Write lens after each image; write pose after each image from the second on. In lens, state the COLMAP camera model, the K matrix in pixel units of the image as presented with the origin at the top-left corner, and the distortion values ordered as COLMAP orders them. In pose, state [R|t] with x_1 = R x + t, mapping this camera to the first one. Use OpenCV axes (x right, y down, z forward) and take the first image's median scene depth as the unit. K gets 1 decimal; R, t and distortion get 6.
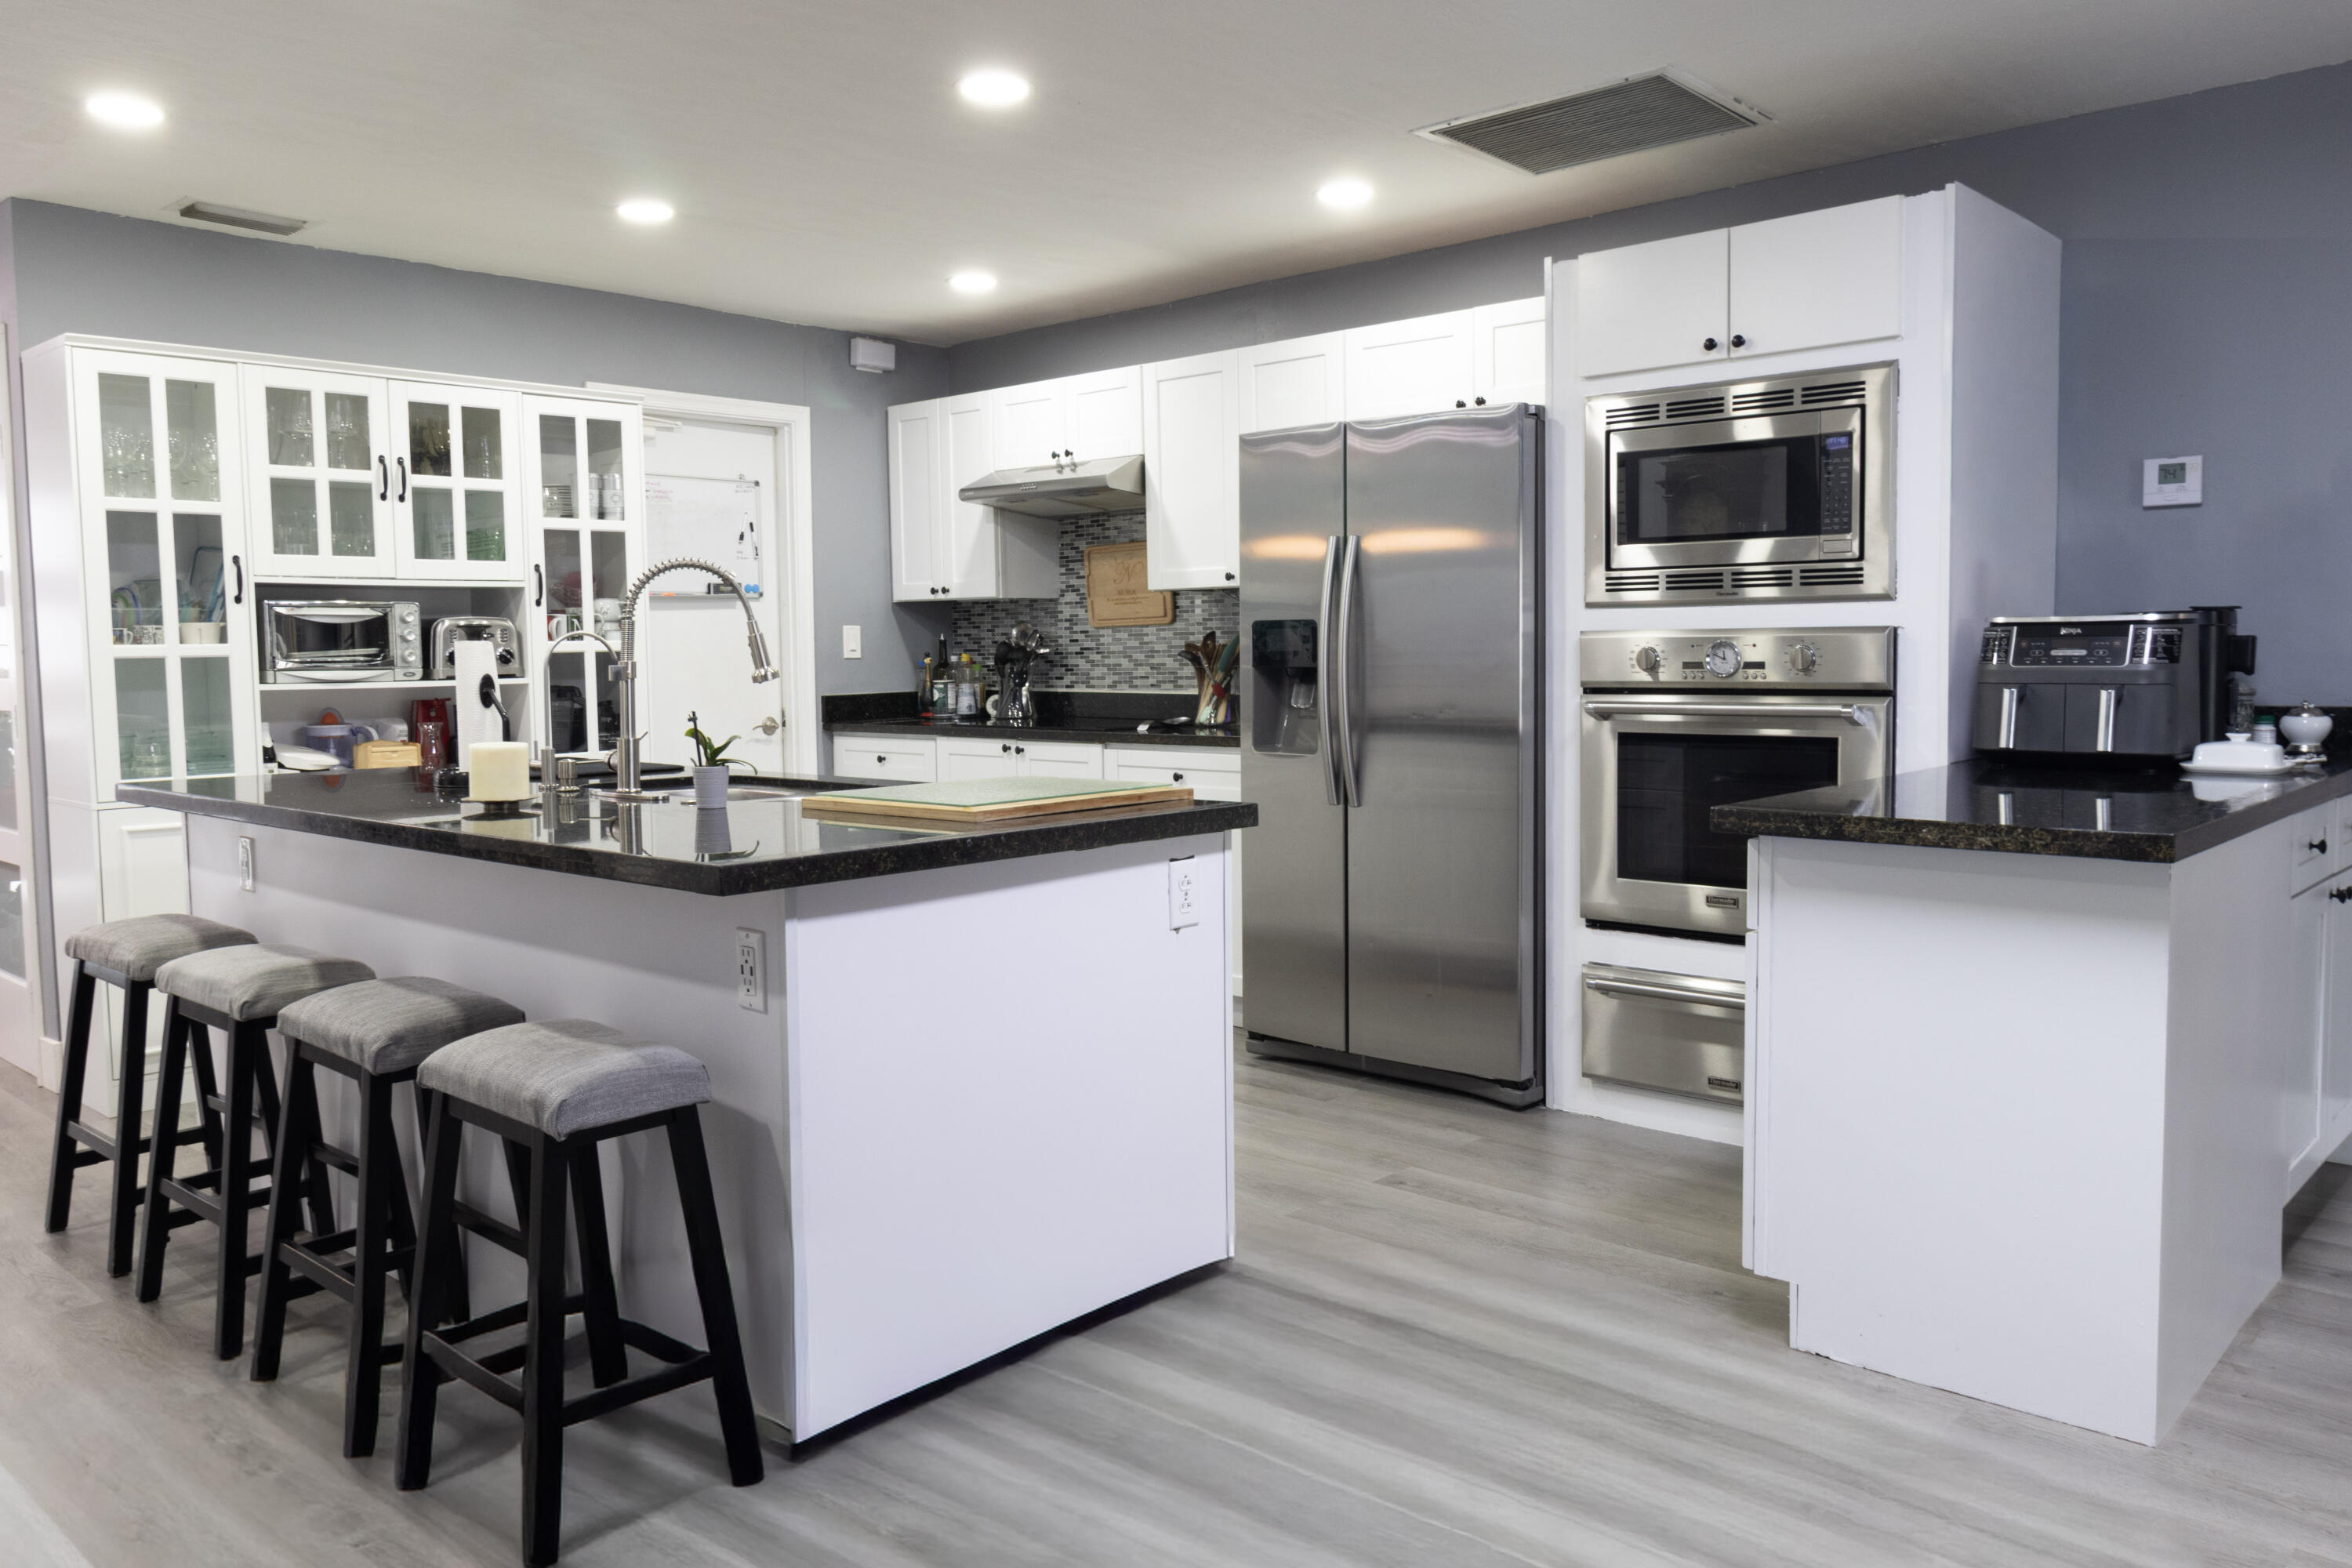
lens RADIAL K [[1735.7, 0, 1158.0], [0, 1735.7, 766.0], [0, 0, 1]] dist [0.002409, 0.004044]
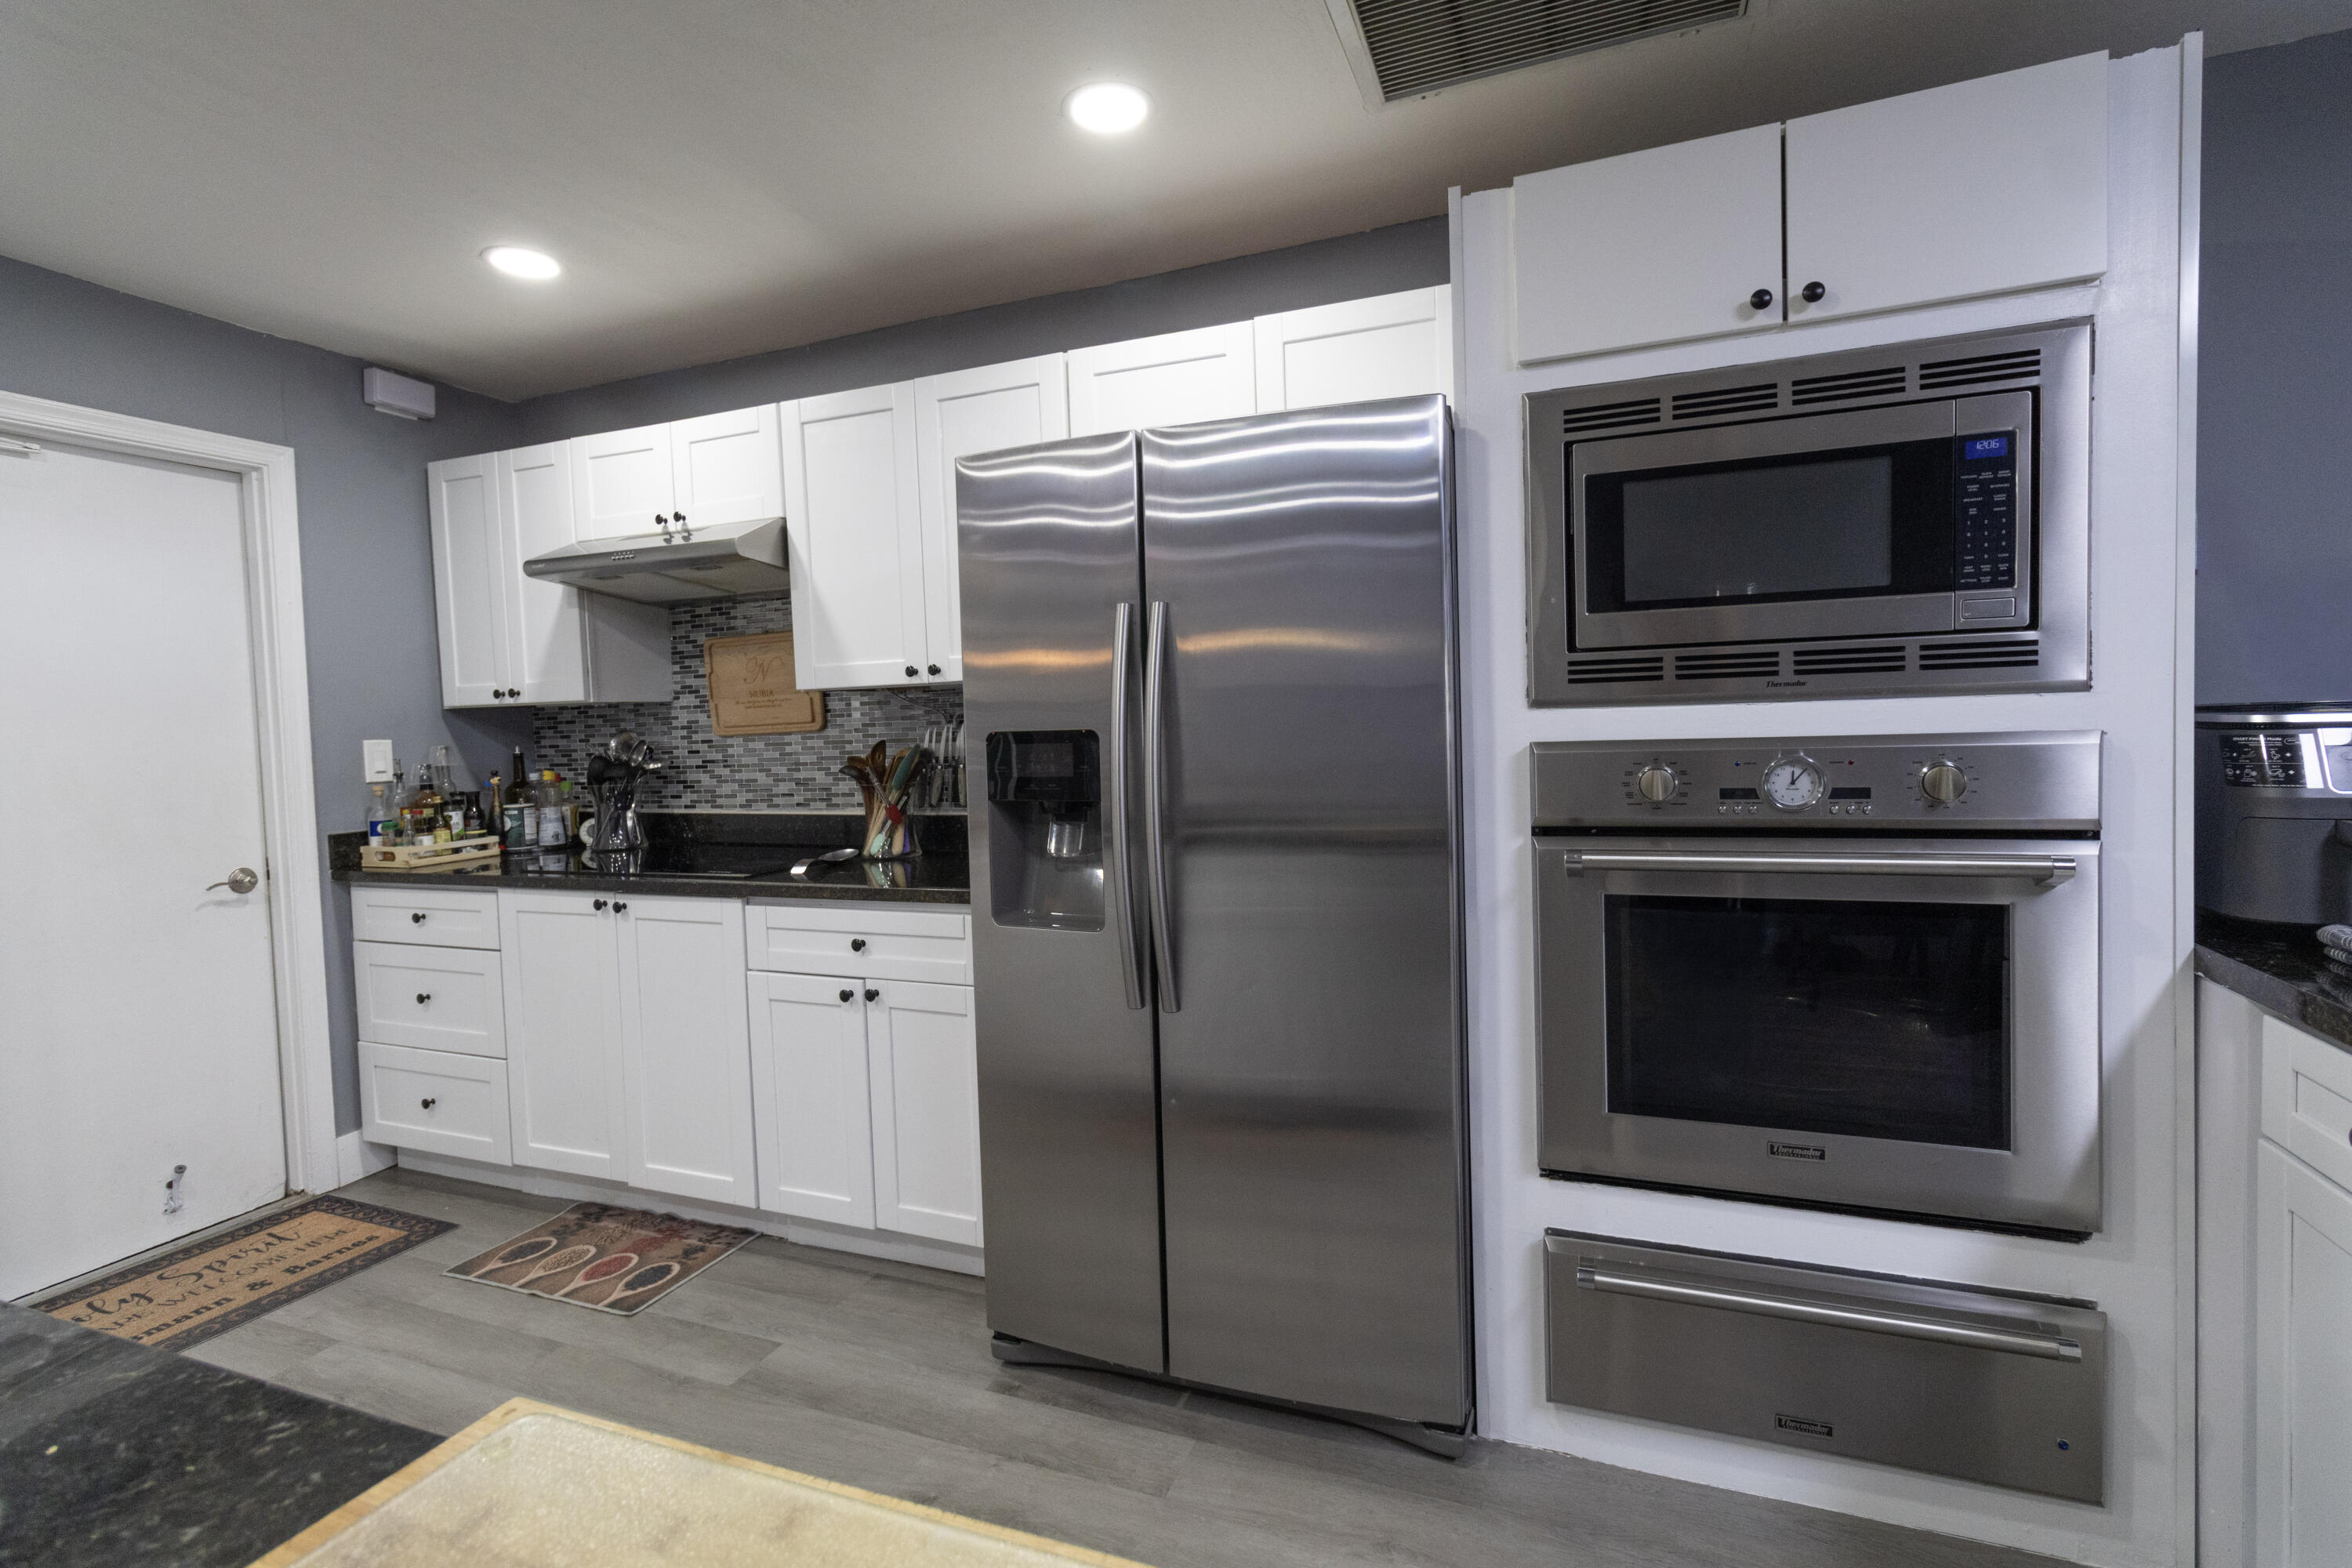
lens RADIAL K [[1102.0, 0, 1174.7], [0, 1102.0, 765.2], [0, 0, 1]] dist [0.003649, 0.000675]
pose [[0.932566, -0.031858, 0.359591, -0.030328], [0.044667, 0.998627, -0.027366, -0.052778], [-0.358225, 0.041582, 0.932709, 0.543771]]
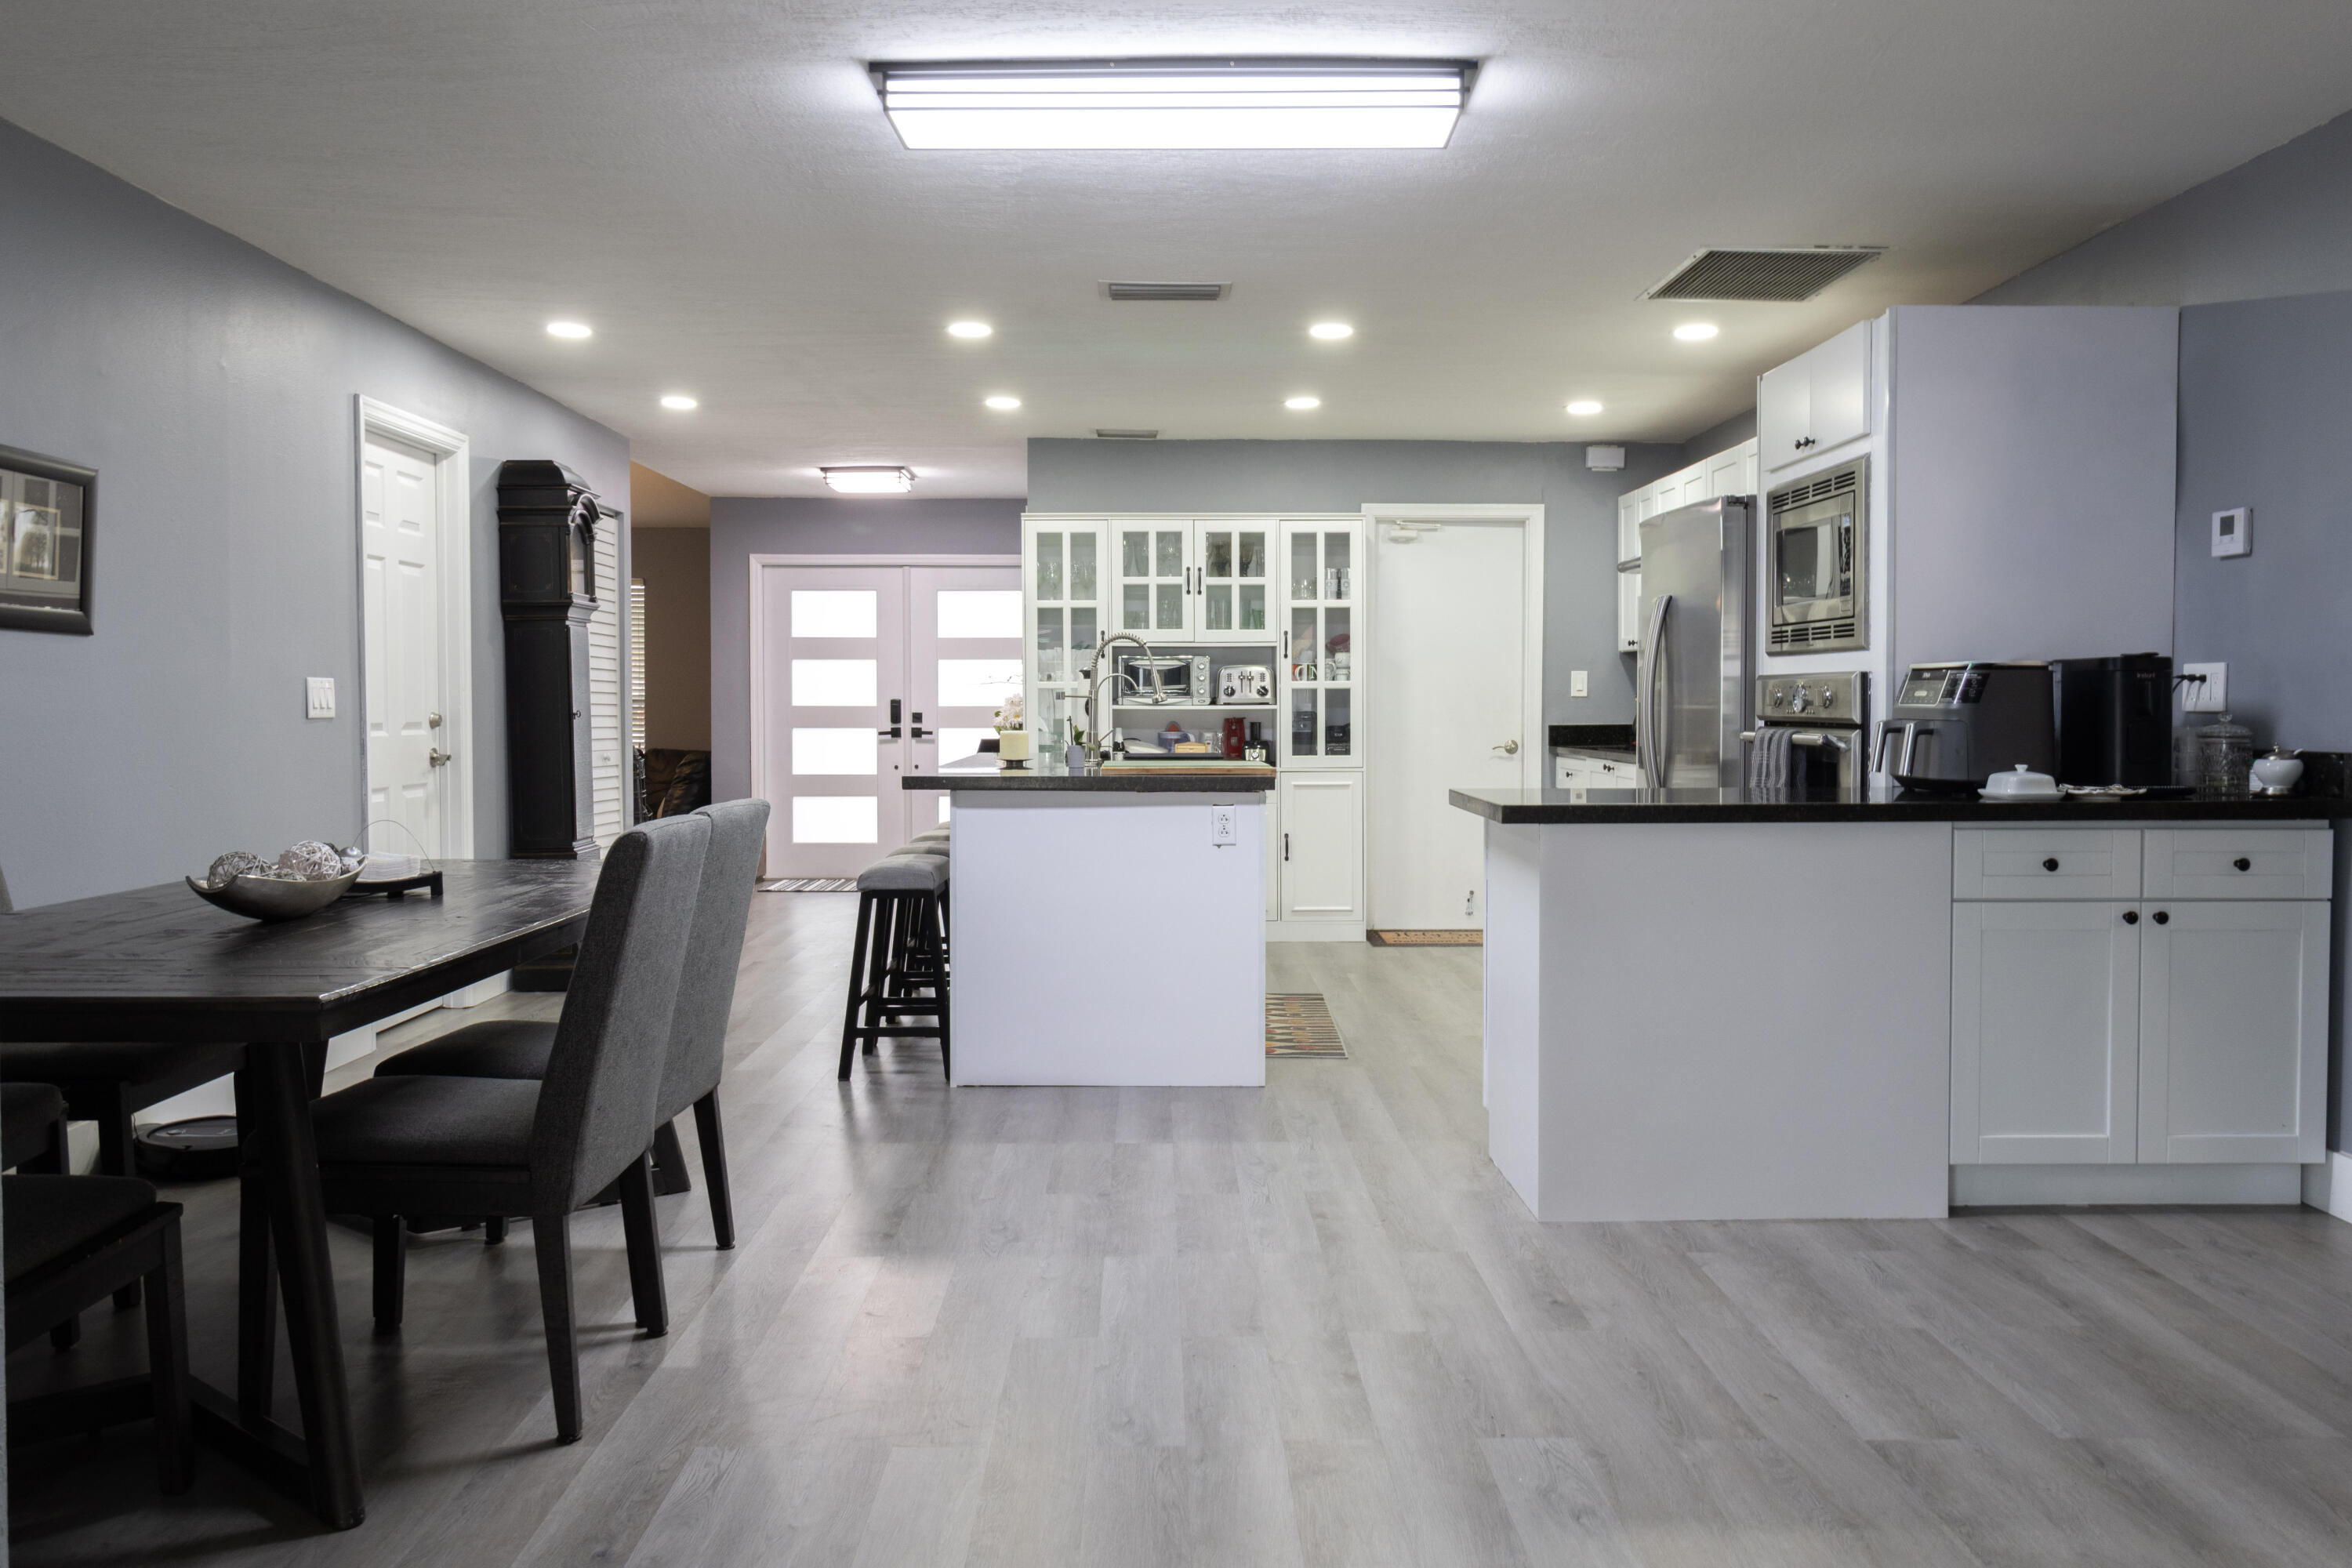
lens RADIAL K [[1735.7, 0, 1168.9], [0, 1735.7, 774.9], [0, 0, 1]] dist [0.002409, 0.004044]
pose [[0.691118, 0.043259, -0.721446, 0.706062], [-0.057392, 0.998340, 0.004883, 0.009340], [0.720460, 0.038031, 0.692453, -0.133431]]
